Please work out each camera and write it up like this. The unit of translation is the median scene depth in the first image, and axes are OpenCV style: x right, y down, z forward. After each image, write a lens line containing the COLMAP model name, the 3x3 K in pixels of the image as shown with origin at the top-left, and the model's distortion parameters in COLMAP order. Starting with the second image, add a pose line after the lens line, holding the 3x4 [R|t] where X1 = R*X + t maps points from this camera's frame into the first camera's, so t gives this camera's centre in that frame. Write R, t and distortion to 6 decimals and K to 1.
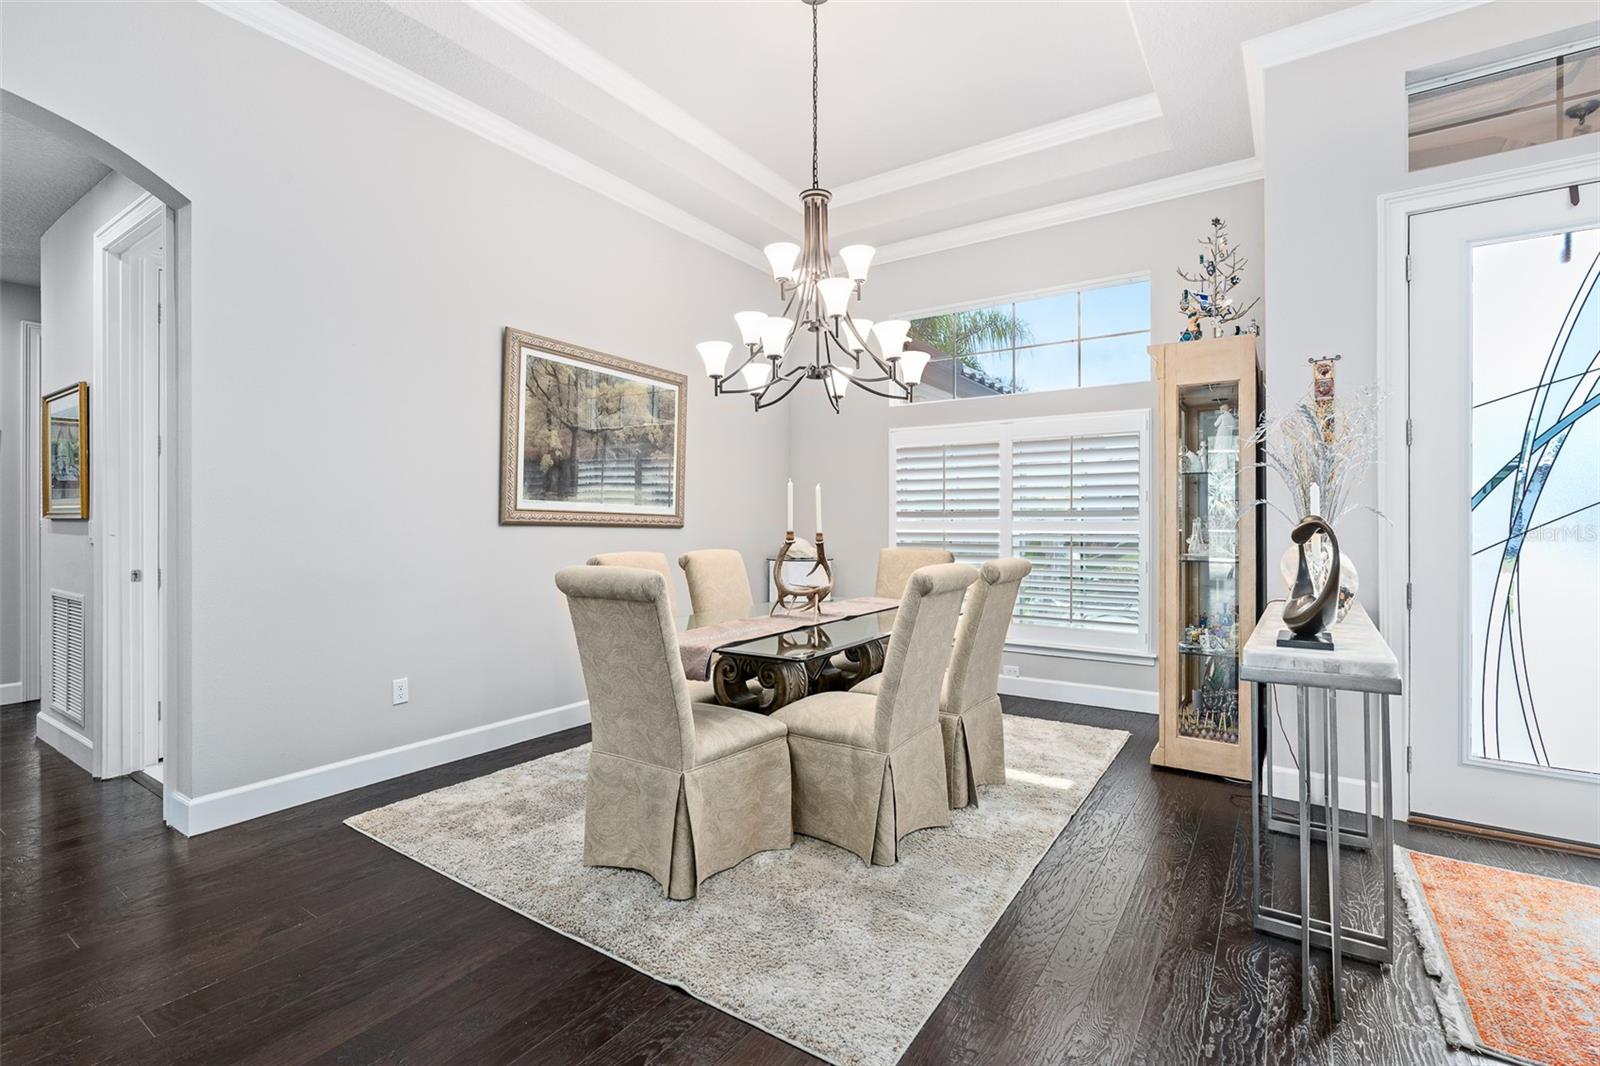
lens RADIAL K [[724.5, 0, 801.8], [0, 724.5, 520.0], [0, 0, 1]] dist [-0.002444, 0.000919]
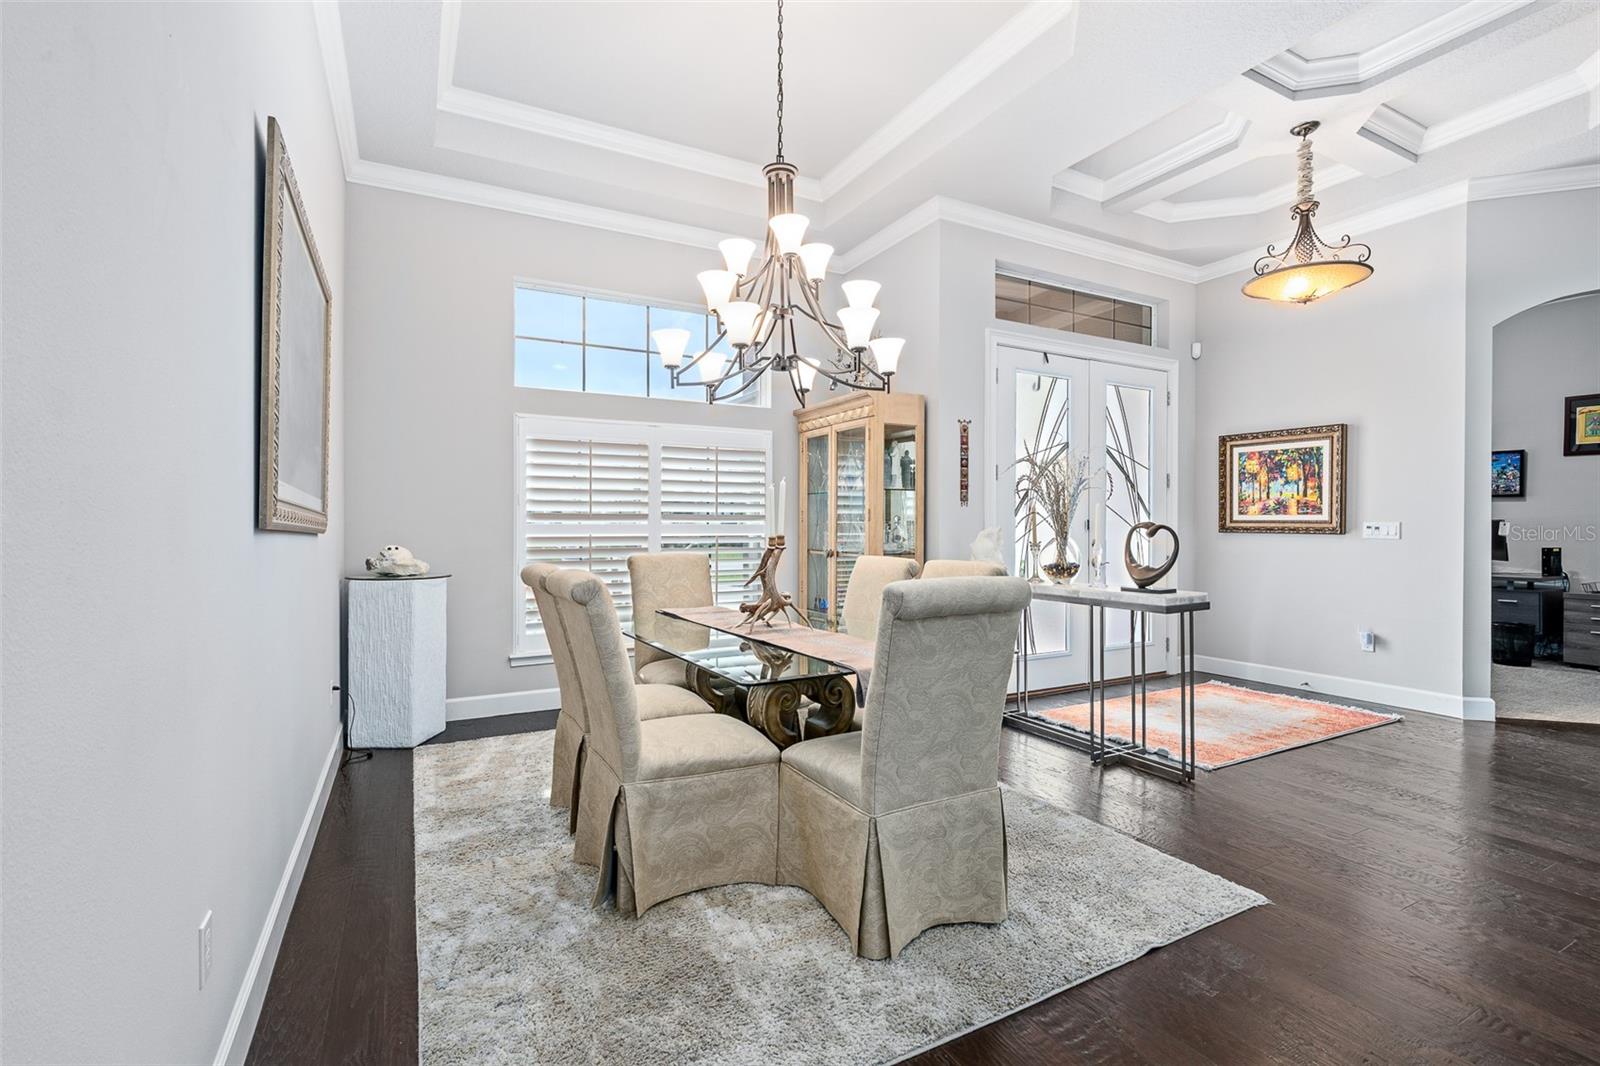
lens RADIAL K [[724.5, 0, 801.8], [0, 724.5, 520.0], [0, 0, 1]] dist [-0.002444, 0.000919]
pose [[0.466437, 0.009851, 0.884499, -0.796230], [-0.001497, 0.999945, -0.010347, 0.008909], [-0.884553, 0.003502, 0.466426, 0.556050]]
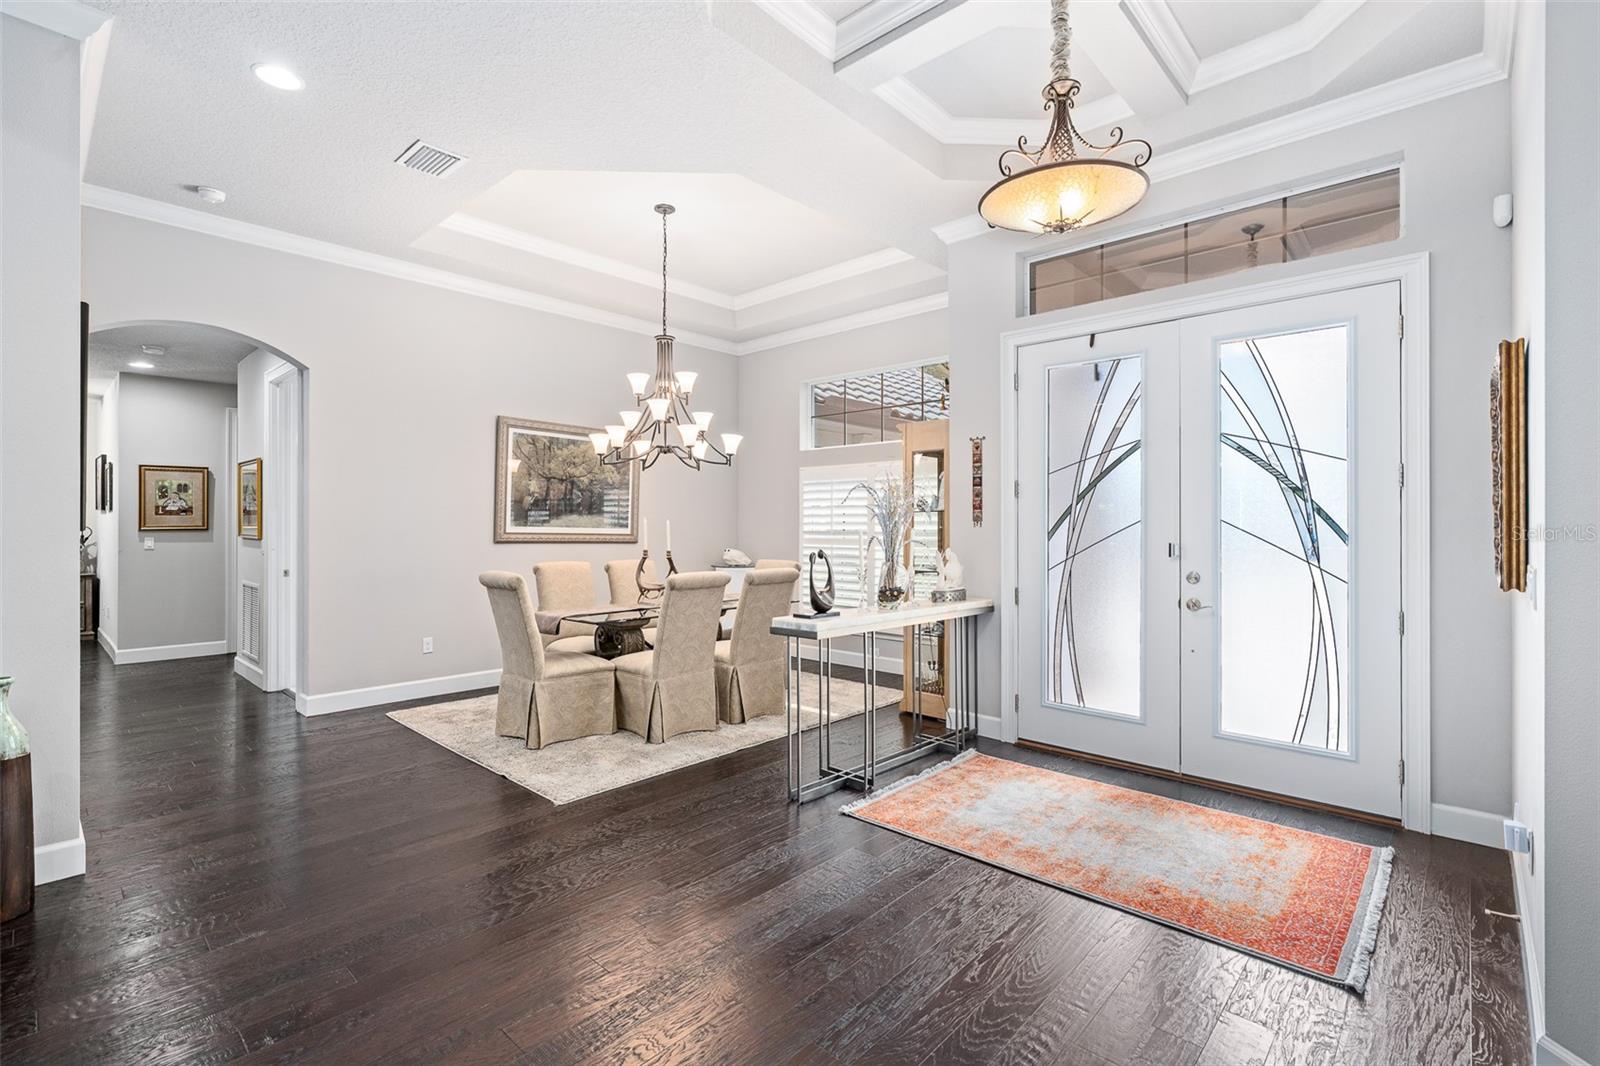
lens RADIAL K [[724.5, 0, 801.8], [0, 724.5, 520.0], [0, 0, 1]] dist [-0.002444, 0.000919]
pose [[0.988822, 0.000296, -0.149103, 0.560231], [-0.000942, 0.999990, -0.004263, -0.043868], [0.149100, 0.004356, 0.988812, -0.526958]]
